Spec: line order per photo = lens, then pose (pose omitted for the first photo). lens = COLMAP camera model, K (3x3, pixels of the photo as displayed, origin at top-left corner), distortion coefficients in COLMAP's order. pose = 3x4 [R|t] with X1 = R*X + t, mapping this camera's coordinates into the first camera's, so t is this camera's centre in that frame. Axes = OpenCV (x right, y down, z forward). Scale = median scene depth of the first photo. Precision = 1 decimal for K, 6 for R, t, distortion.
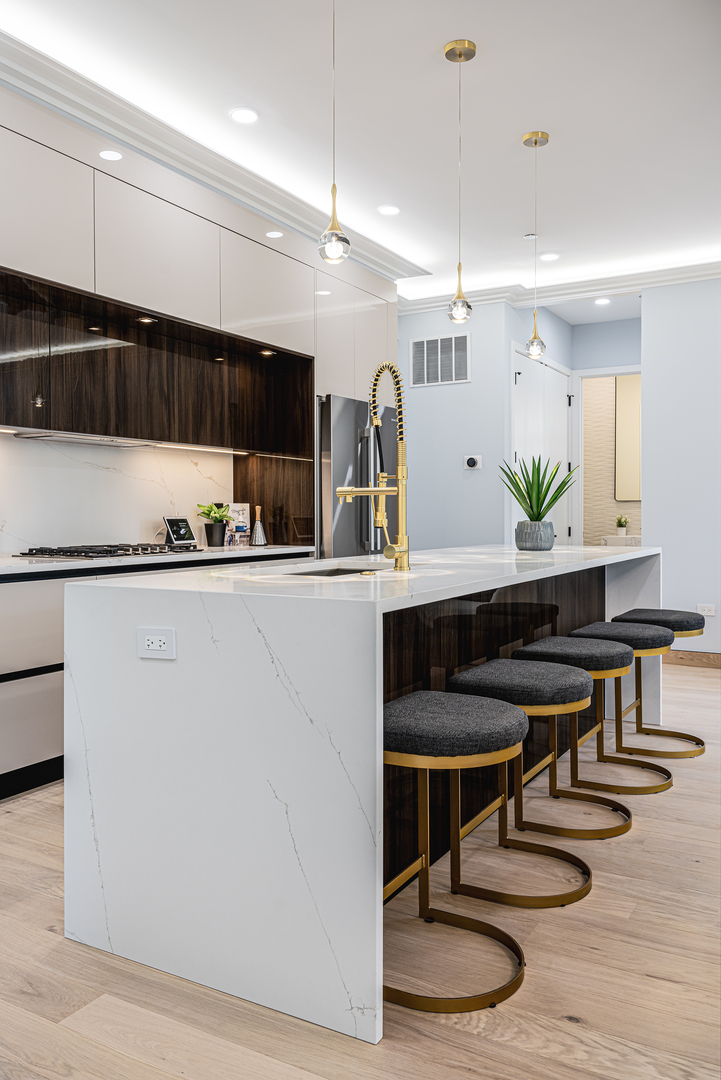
lens RADIAL K [[852.0, 0, 359.1], [0, 852.0, 509.6], [0, 0, 1]] dist [0.017816, -0.041132]
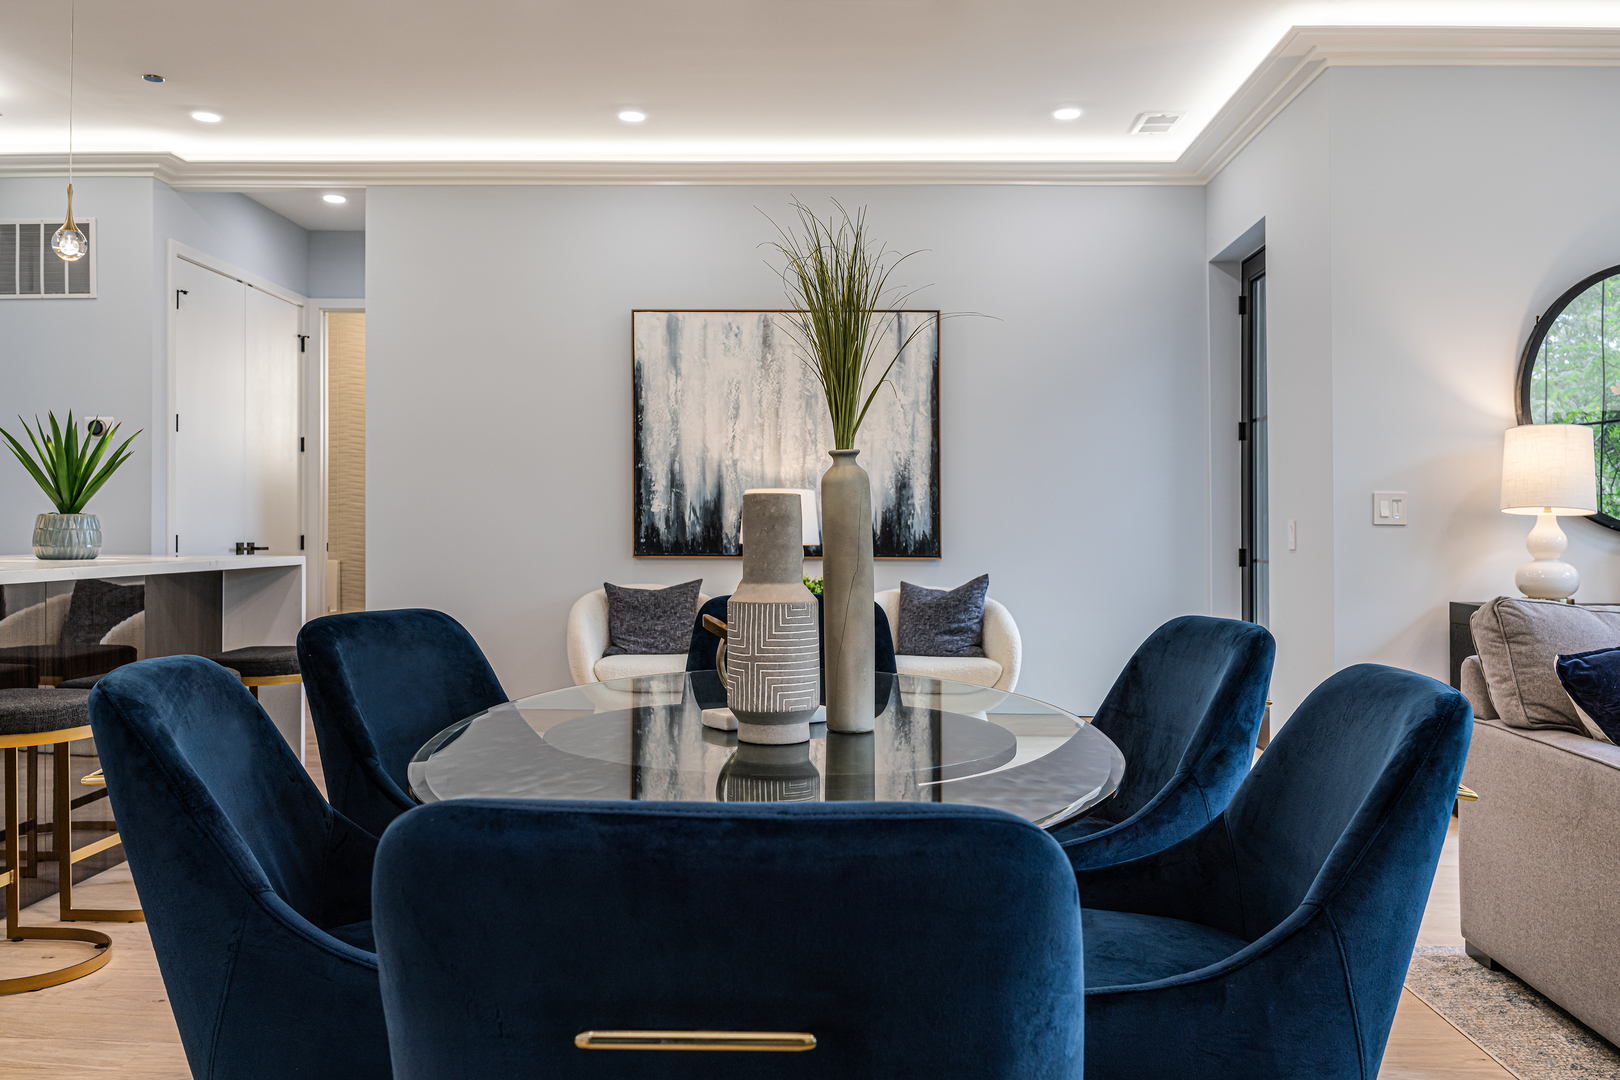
lens RADIAL K [[1277.9, 0, 809.4], [0, 1277.9, 502.0], [0, 0, 1]] dist [0.017816, -0.041132]
pose [[0.878062, 0.019554, 0.478147, 0.221245], [-0.012170, 0.999754, -0.018536, 0.014592], [-0.478392, 0.010457, 0.878084, -0.099274]]
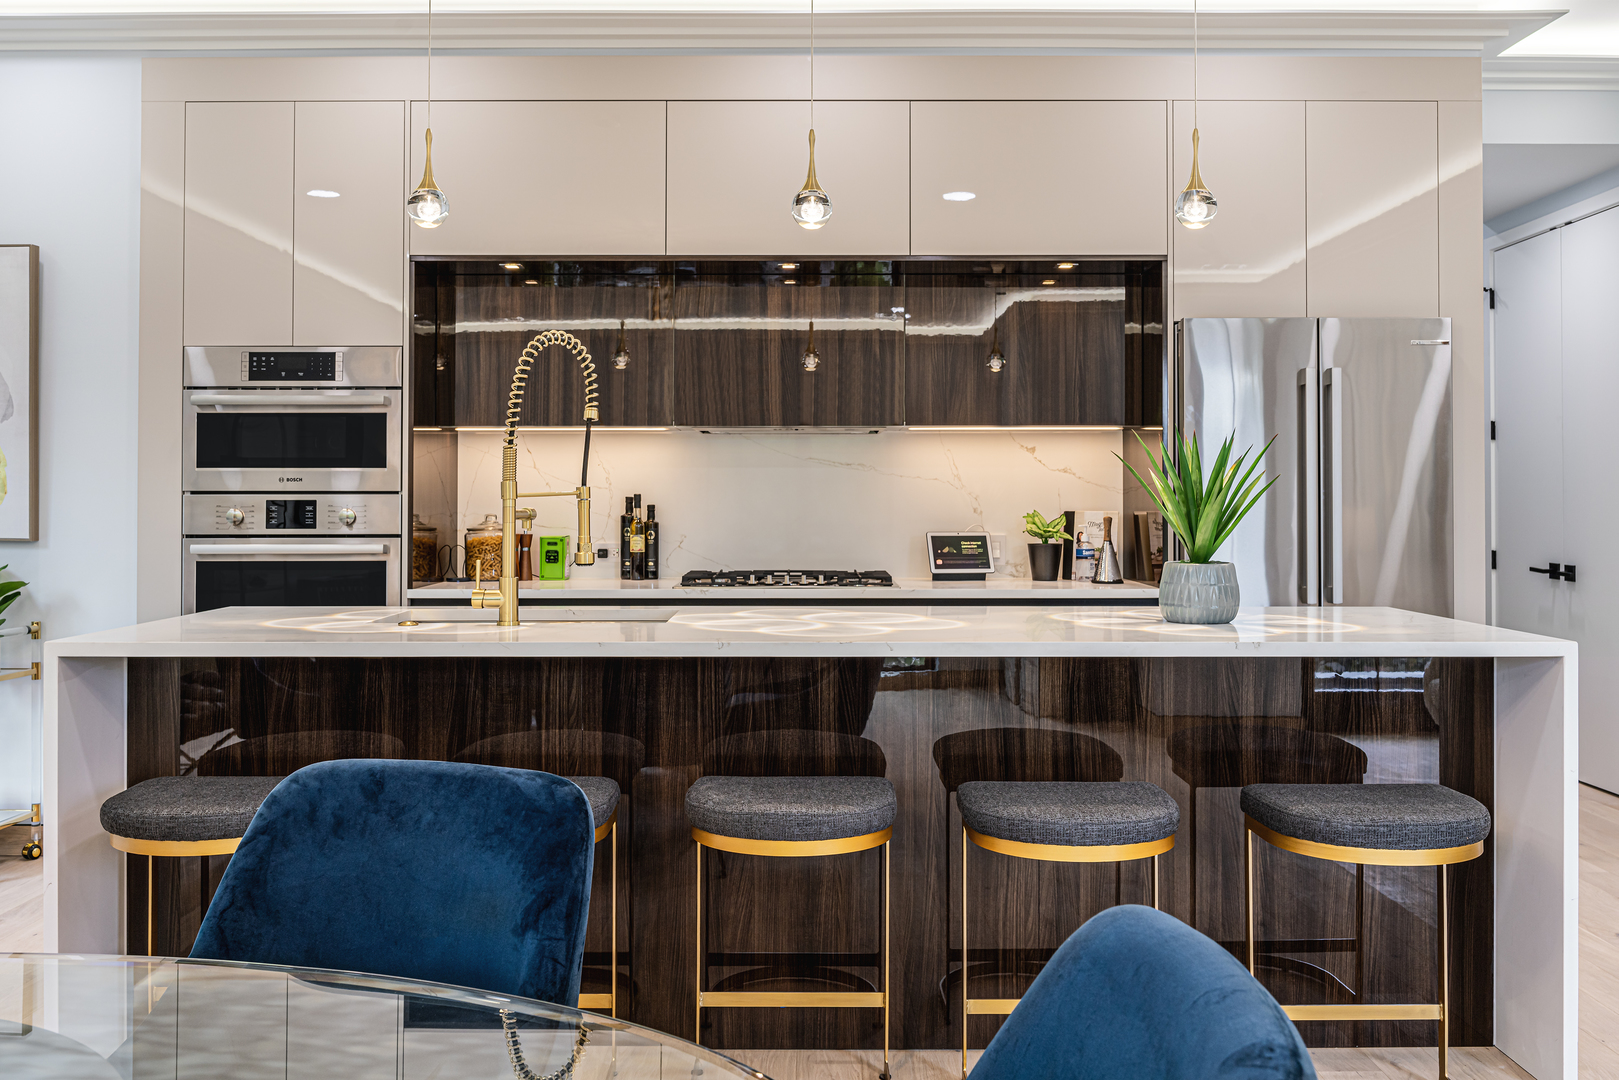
lens RADIAL K [[1336.8, 0, 812.0], [0, 1336.8, 504.5], [0, 0, 1]] dist [-0.009730, -0.004588]
pose [[0.504800, -0.001651, -0.863235, 0.705511], [0.003348, 0.999994, 0.000045, -0.015689], [0.863230, -0.002913, 0.504803, 0.409262]]
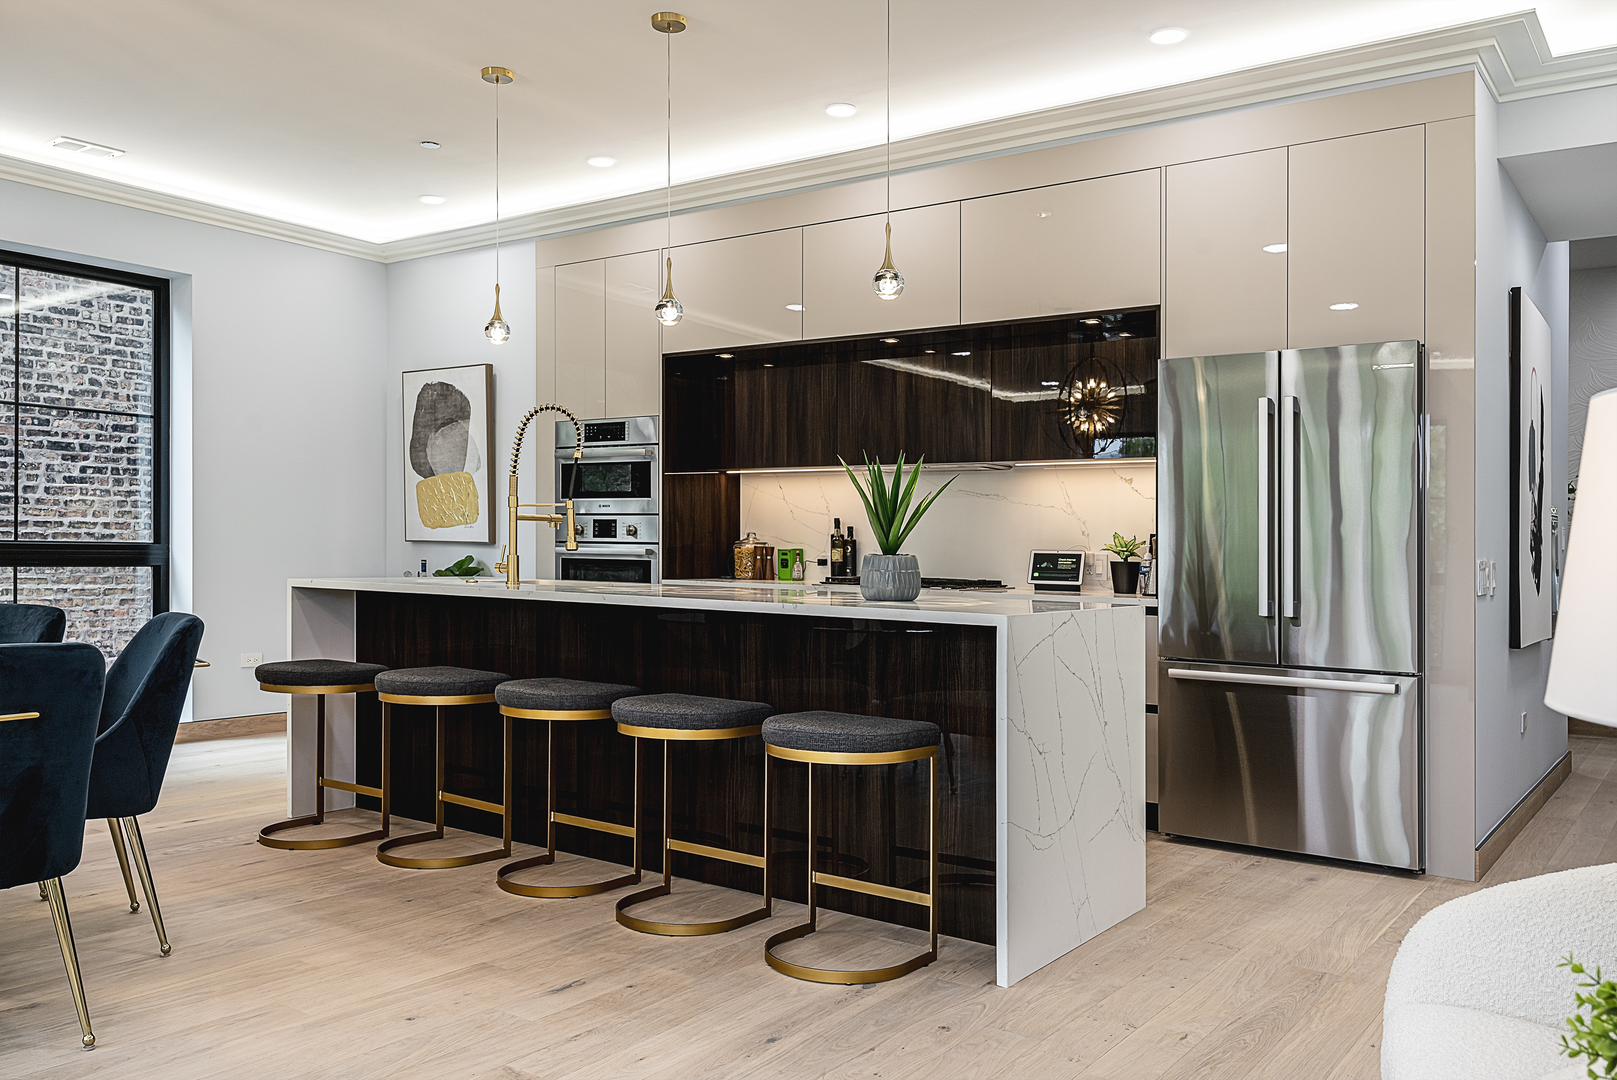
lens RADIAL K [[1290.8, 0, 808.5], [0, 1290.8, 540.0], [0, 0, 1]] dist [0.009011, -0.005311]
pose [[-0.101364, -0.006496, -0.994828, 1.109204], [-0.014186, 0.999886, -0.005084, 0.008669], [0.994748, 0.013597, -0.101444, 0.984882]]
